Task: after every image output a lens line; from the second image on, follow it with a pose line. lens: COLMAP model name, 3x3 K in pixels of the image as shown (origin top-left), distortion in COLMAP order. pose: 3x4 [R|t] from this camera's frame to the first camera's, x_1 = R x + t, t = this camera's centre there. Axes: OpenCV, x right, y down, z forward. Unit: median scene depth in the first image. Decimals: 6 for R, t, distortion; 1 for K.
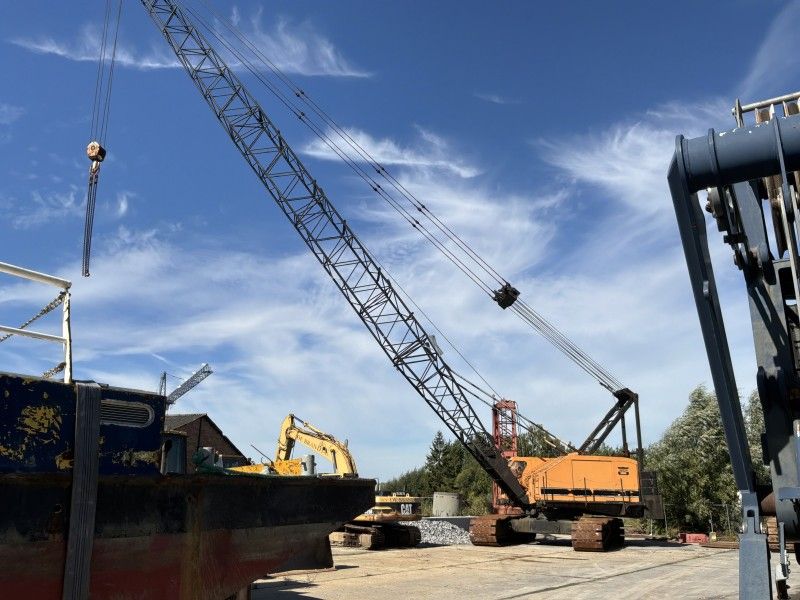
lens RADIAL K [[660.4, 0, 403.5], [0, 660.4, 296.3], [0, 0, 1]] dist [0.089824, -0.174851]
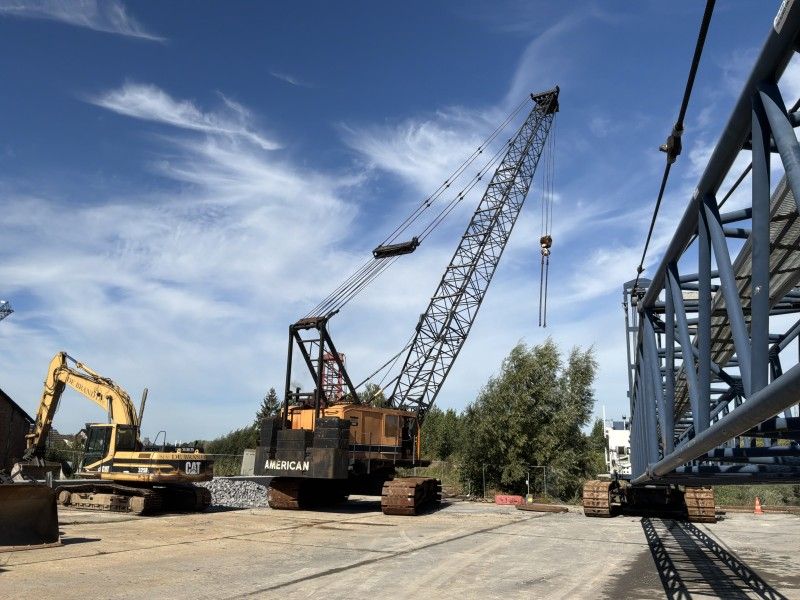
lens RADIAL K [[659.0, 0, 402.8], [0, 659.0, 300.4], [0, 0, 1]] dist [0.099275, -0.203981]
pose [[0.971772, 0.069142, 0.225564, 0.050693], [-0.083114, 0.995128, 0.053038, 0.040124], [-0.220798, -0.070289, 0.972783, 0.128514]]
